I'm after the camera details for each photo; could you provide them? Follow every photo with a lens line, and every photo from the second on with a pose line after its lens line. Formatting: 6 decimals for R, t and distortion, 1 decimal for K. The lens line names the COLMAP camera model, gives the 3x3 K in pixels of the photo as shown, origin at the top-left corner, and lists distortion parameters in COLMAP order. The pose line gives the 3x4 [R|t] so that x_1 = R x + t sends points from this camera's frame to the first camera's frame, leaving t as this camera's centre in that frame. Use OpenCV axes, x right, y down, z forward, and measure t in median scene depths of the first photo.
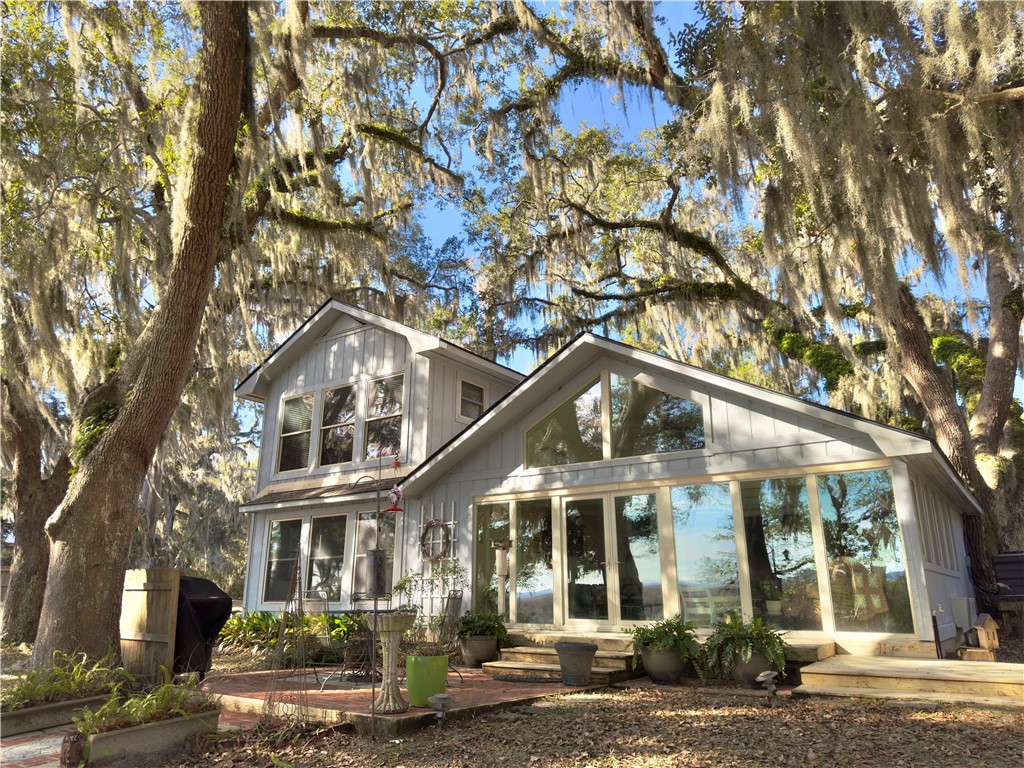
lens RADIAL K [[718.5, 0, 481.5], [0, 718.5, 389.3], [0, 0, 1]] dist [0.093480, -0.102091]
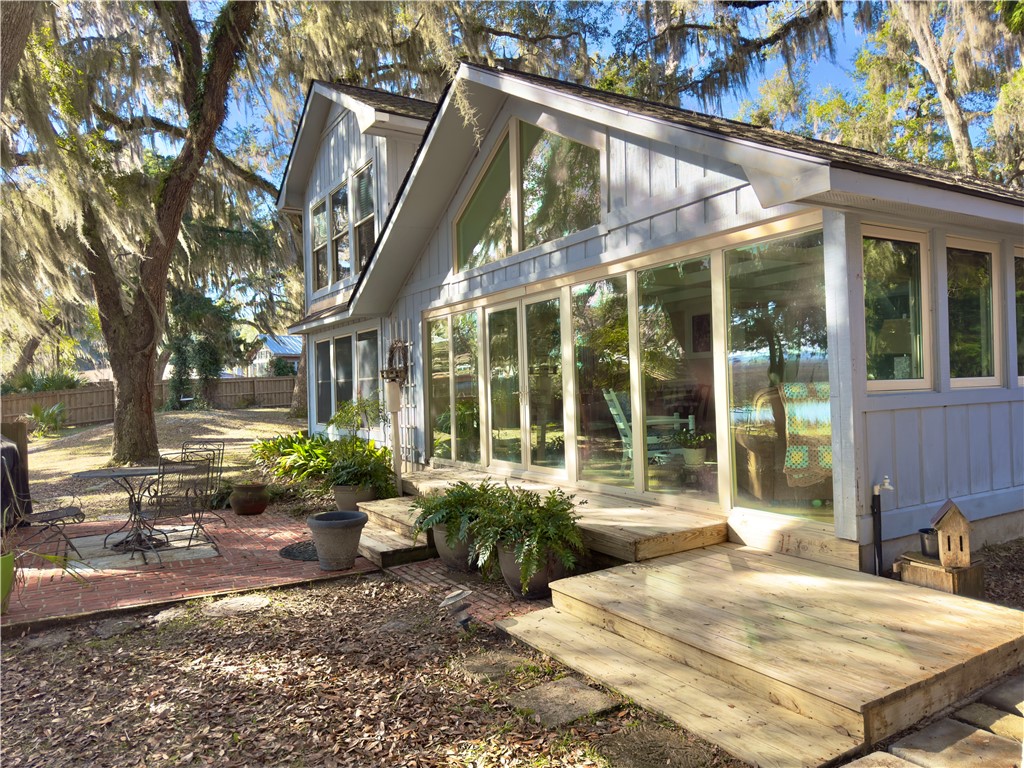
lens RADIAL K [[718.5, 0, 481.5], [0, 718.5, 389.3], [0, 0, 1]] dist [0.093480, -0.102091]
pose [[0.921953, -0.027714, -0.386309, 0.397601], [0.135903, 0.957163, 0.255676, 0.038013], [0.362675, -0.288222, 0.886225, 0.307521]]
